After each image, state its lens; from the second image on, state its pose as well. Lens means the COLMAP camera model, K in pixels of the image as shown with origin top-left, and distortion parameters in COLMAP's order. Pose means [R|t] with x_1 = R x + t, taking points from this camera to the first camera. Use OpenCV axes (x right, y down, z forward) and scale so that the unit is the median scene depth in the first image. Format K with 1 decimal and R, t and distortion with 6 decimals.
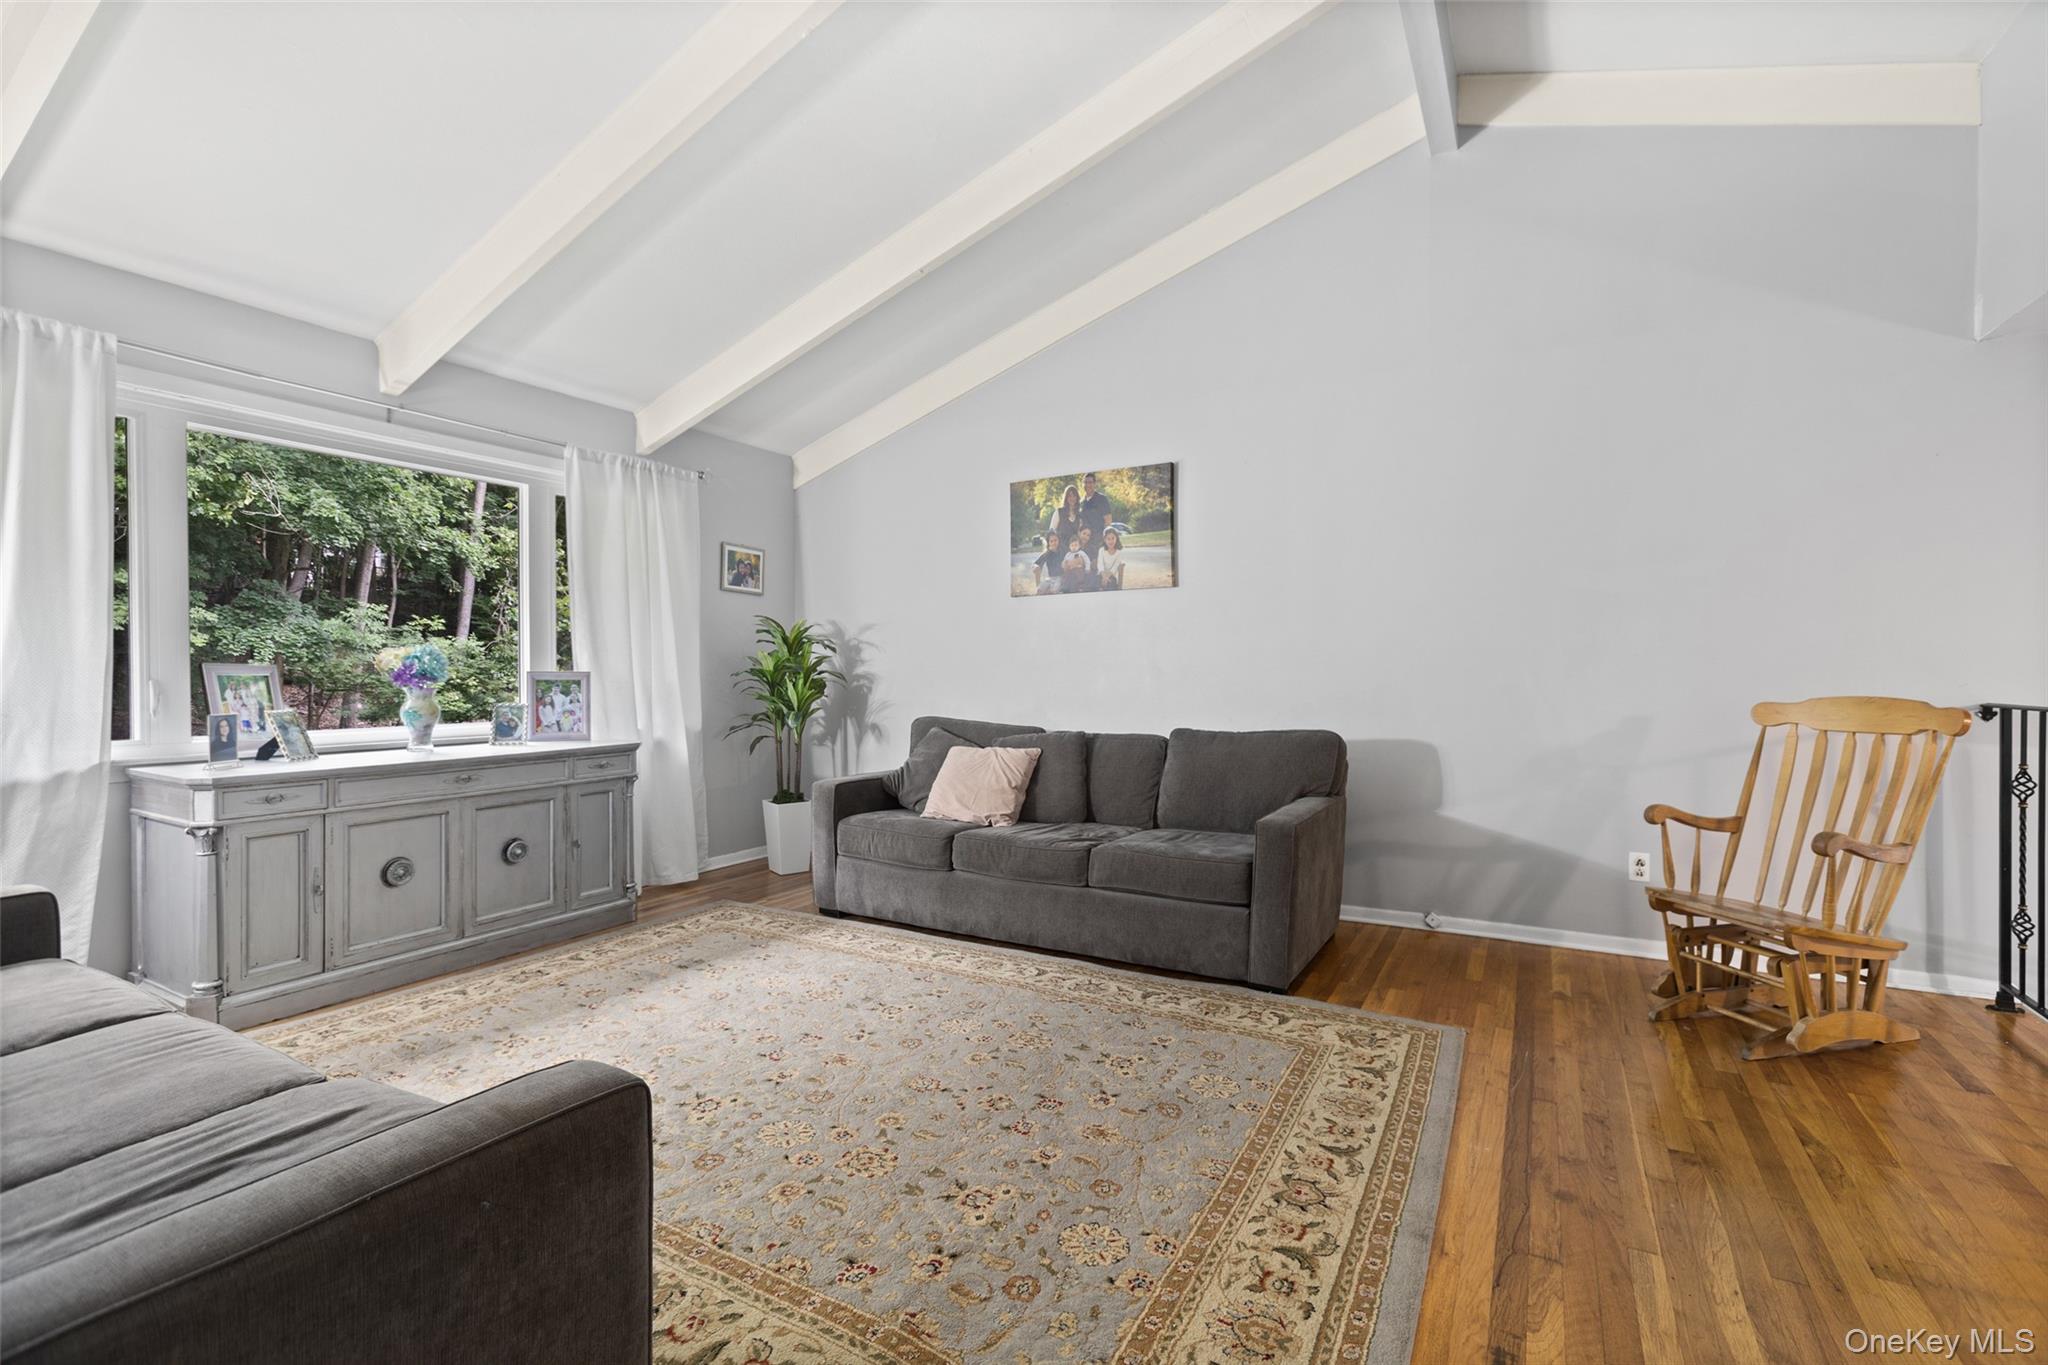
lens RADIAL K [[922.8, 0, 1038.9], [0, 922.8, 686.0], [0, 0, 1]] dist [-0.009827, 0.001857]
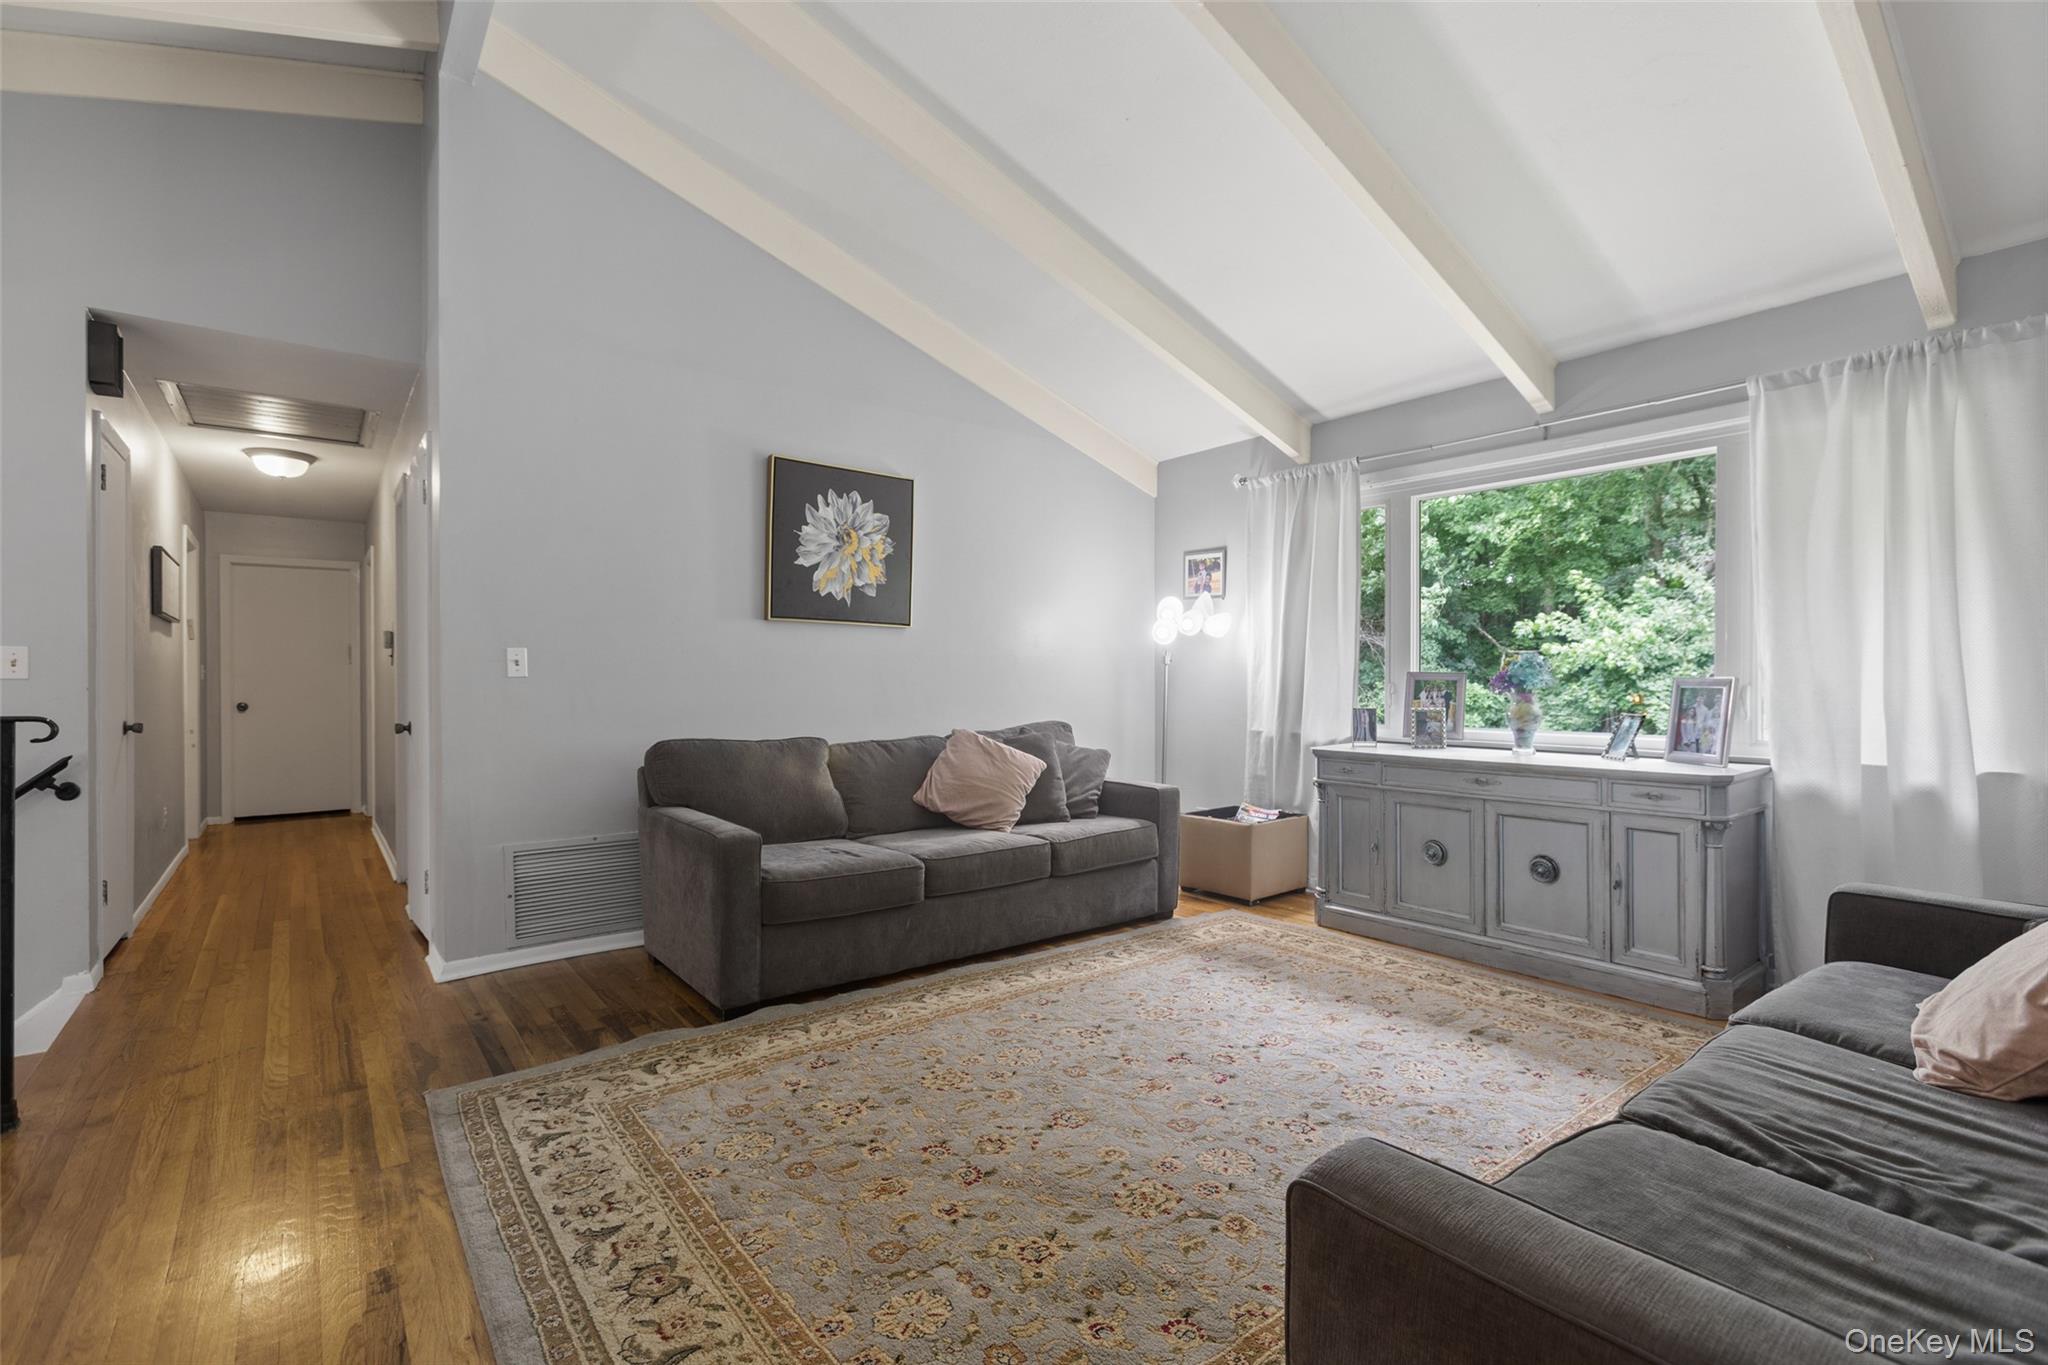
lens RADIAL K [[954.2, 0, 1042.2], [0, 954.2, 689.1], [0, 0, 1]] dist [-0.004425, 0.002953]
pose [[-0.399208, 0.009227, -0.916814, 0.584299], [-0.014609, 0.999758, 0.016423, -0.013421], [0.916744, 0.019950, -0.398977, 1.027657]]
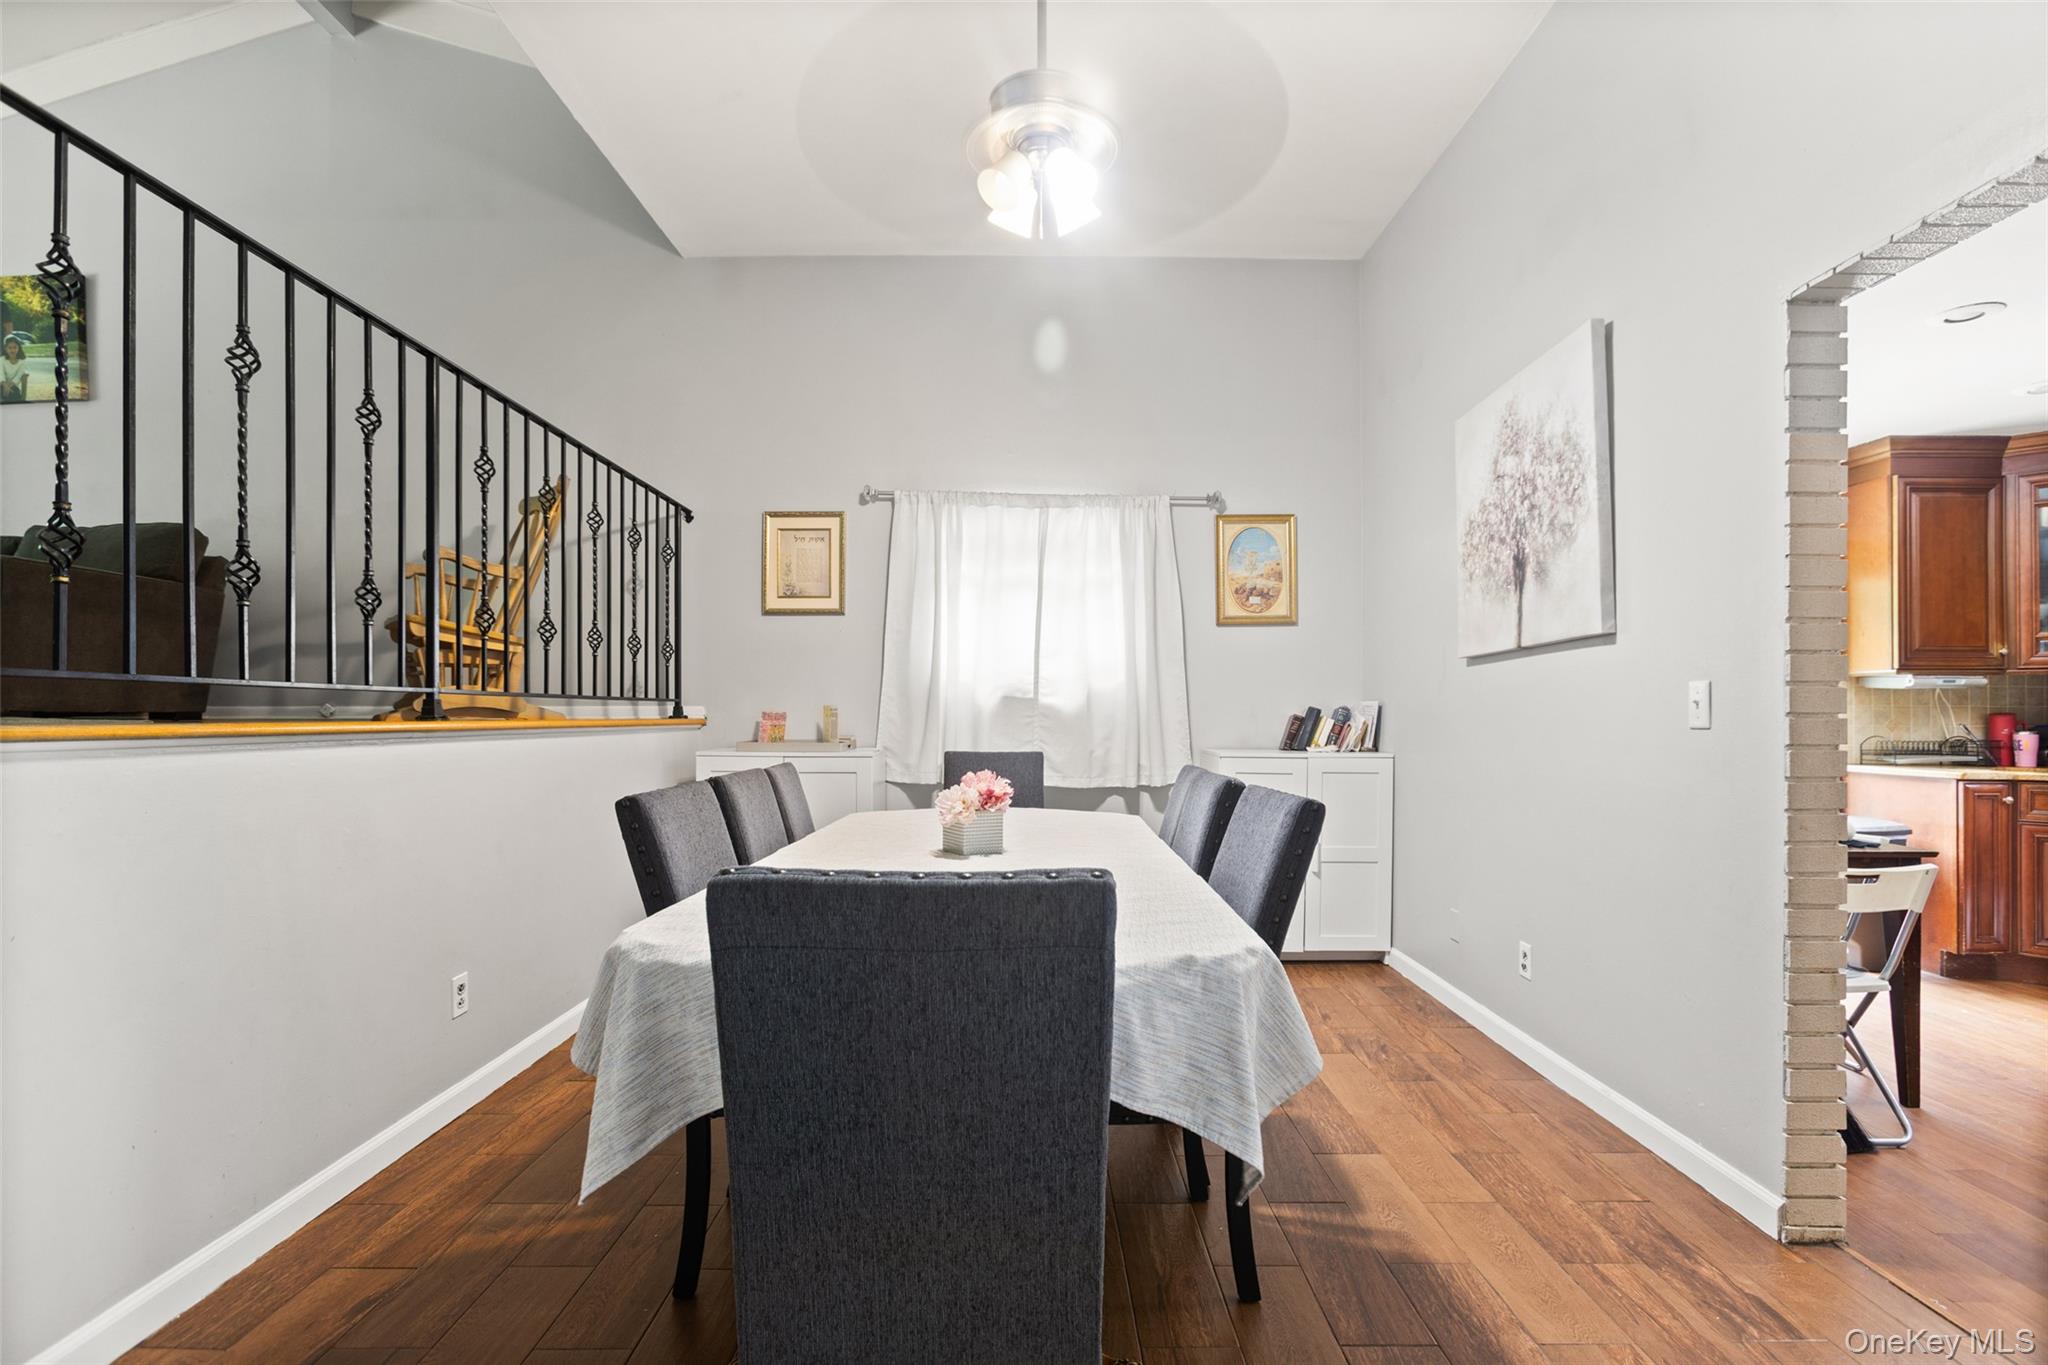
lens RADIAL K [[934.1, 0, 1074.9], [0, 934.1, 699.1], [0, 0, 1]] dist [-0.005883, 0.003608]
pose [[0.882524, 0.000452, 0.470267, 0.856708], [0.009858, 0.999762, -0.019461, 0.339402], [-0.470164, 0.021810, 0.882310, -0.535306]]
